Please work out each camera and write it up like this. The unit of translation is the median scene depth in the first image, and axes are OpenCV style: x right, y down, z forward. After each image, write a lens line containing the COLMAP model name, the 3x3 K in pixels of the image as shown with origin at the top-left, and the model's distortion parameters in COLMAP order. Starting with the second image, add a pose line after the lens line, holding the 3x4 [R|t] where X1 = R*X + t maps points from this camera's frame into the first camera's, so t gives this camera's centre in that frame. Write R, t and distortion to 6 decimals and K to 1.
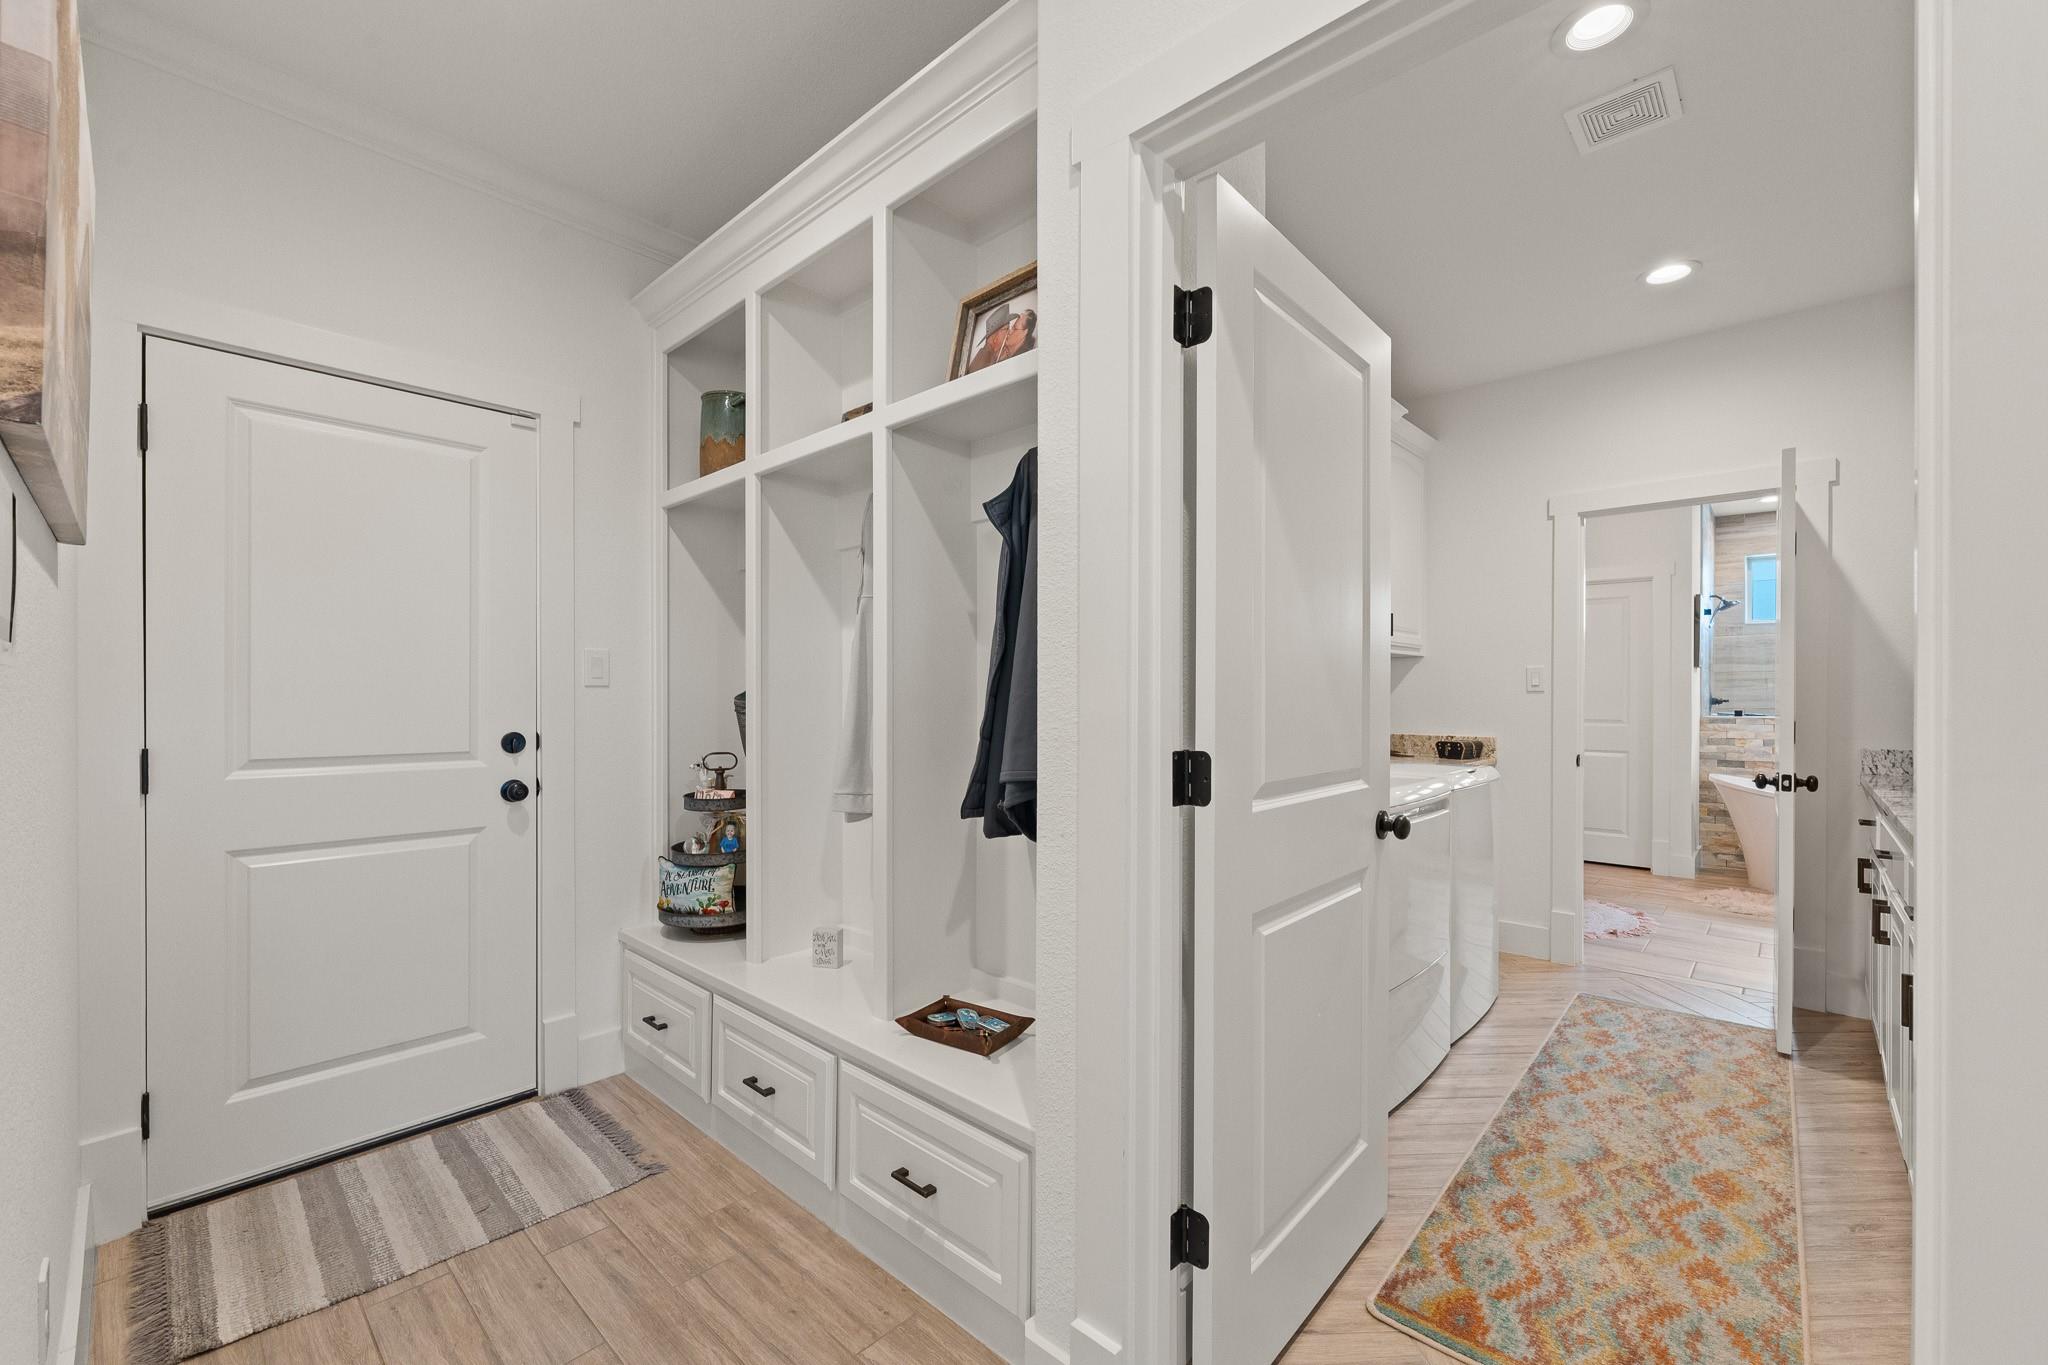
lens RADIAL K [[835.4, 0, 1024.7], [0, 835.4, 698.1], [0, 0, 1]] dist [-0.001835, 0.000495]
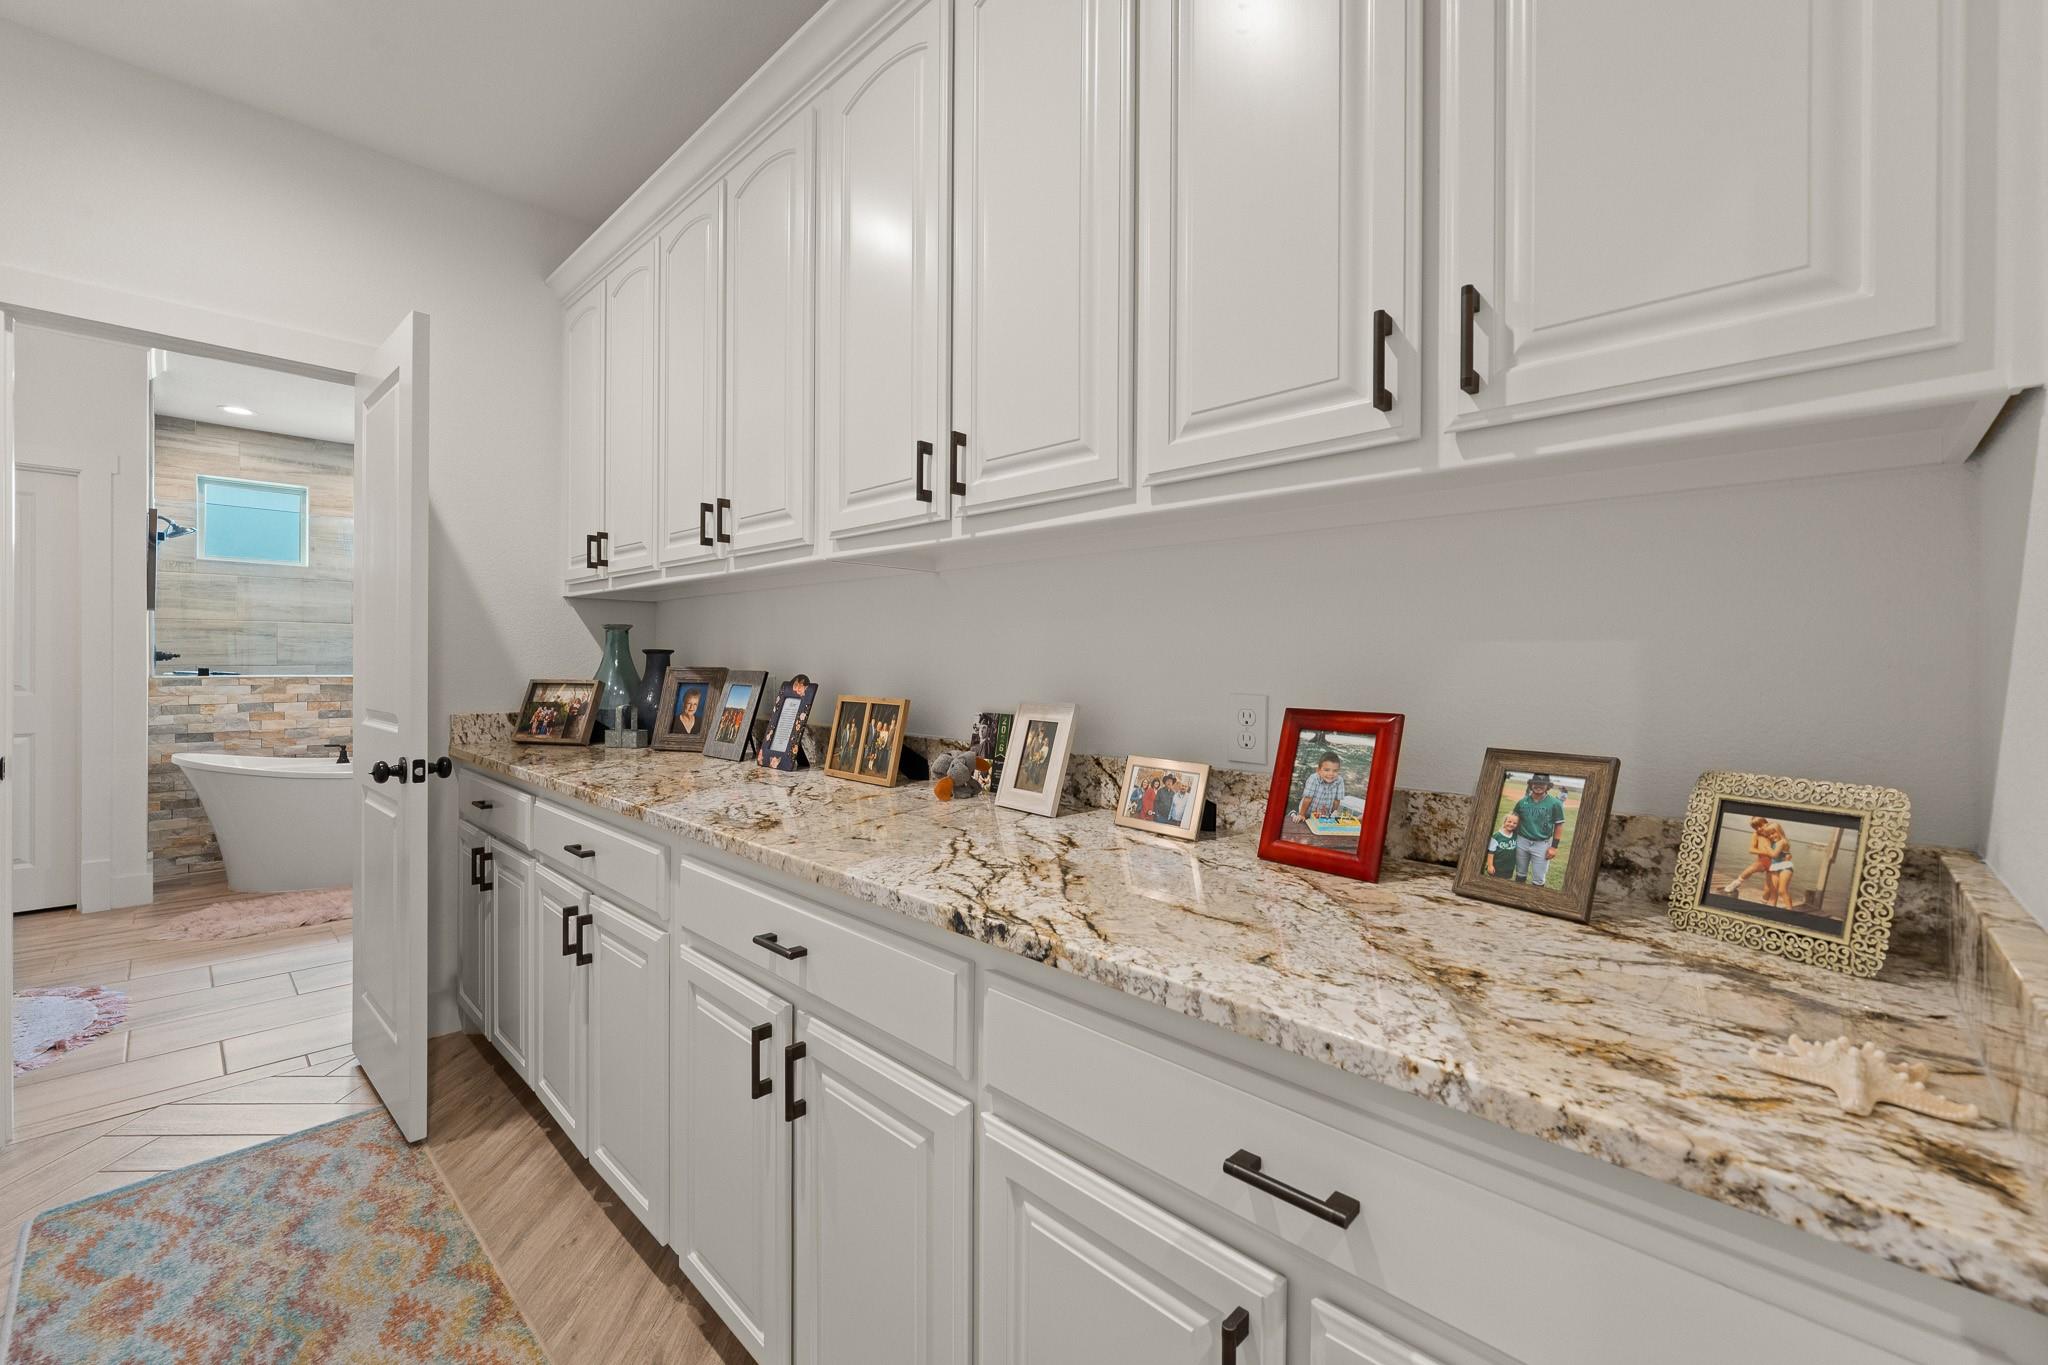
lens RADIAL K [[835.4, 0, 1036.4], [0, 835.4, 663.0], [0, 0, 1]] dist [-0.001835, 0.000495]
pose [[0.015722, -0.006669, 0.999854, 0.168215], [-0.007469, 0.999949, 0.006787, -0.002118], [-0.999849, -0.007574, 0.015672, 0.398228]]
